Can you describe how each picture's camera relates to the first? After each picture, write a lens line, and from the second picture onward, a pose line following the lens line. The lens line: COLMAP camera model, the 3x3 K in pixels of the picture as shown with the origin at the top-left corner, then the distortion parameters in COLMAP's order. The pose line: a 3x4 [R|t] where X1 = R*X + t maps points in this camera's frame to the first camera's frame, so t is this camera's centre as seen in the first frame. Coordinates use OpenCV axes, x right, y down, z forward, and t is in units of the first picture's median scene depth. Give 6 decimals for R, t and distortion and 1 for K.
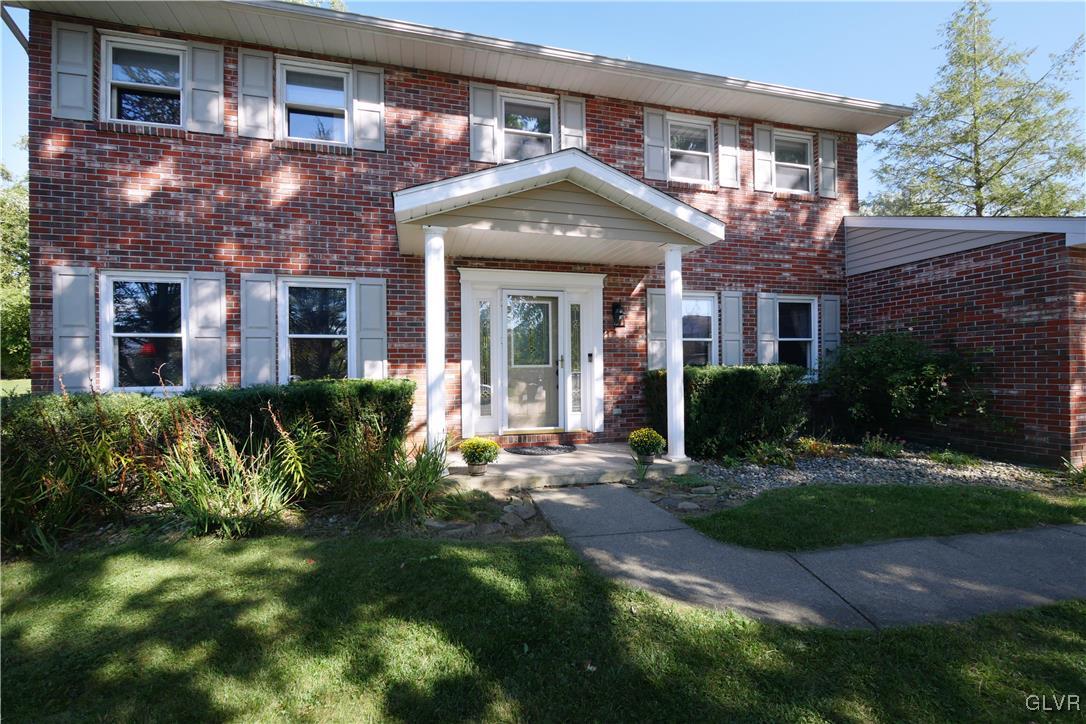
lens RADIAL K [[469.9, 0, 540.0], [0, 469.9, 365.3], [0, 0, 1]] dist [-0.002746, -0.000989]
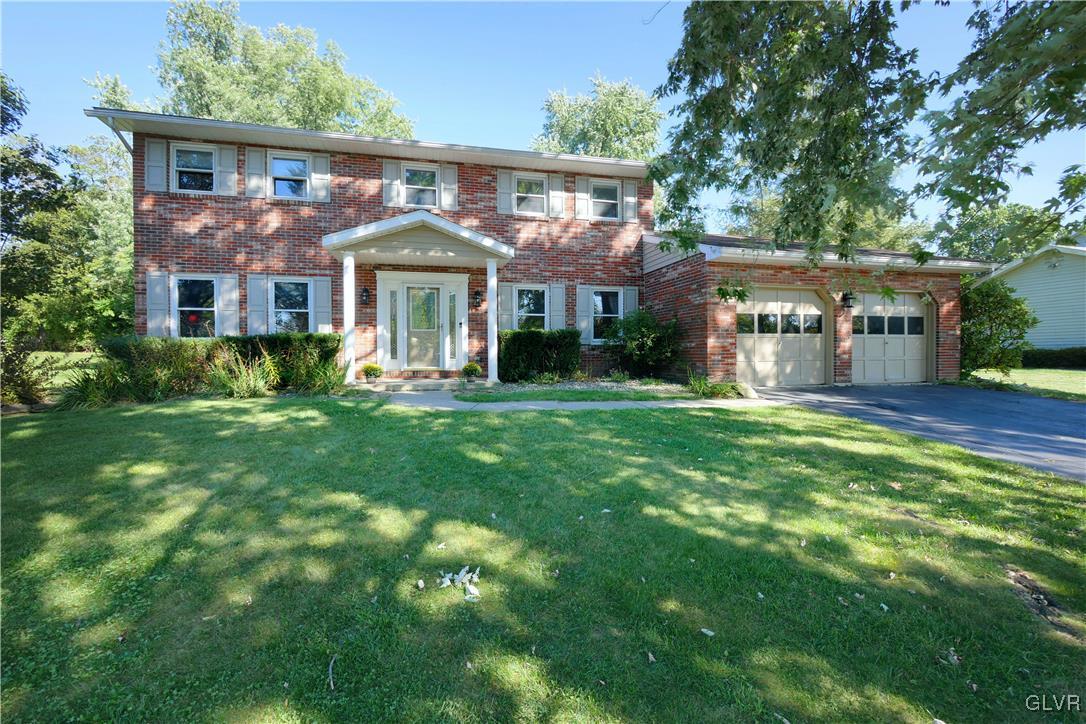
lens RADIAL K [[469.9, 0, 544.4], [0, 469.9, 356.0], [0, 0, 1]] dist [-0.002746, -0.000989]
pose [[0.999797, 0.005806, -0.019268, 0.495232], [-0.005578, 0.999914, 0.011894, 0.080251], [0.019335, -0.011784, 0.999744, -0.717191]]
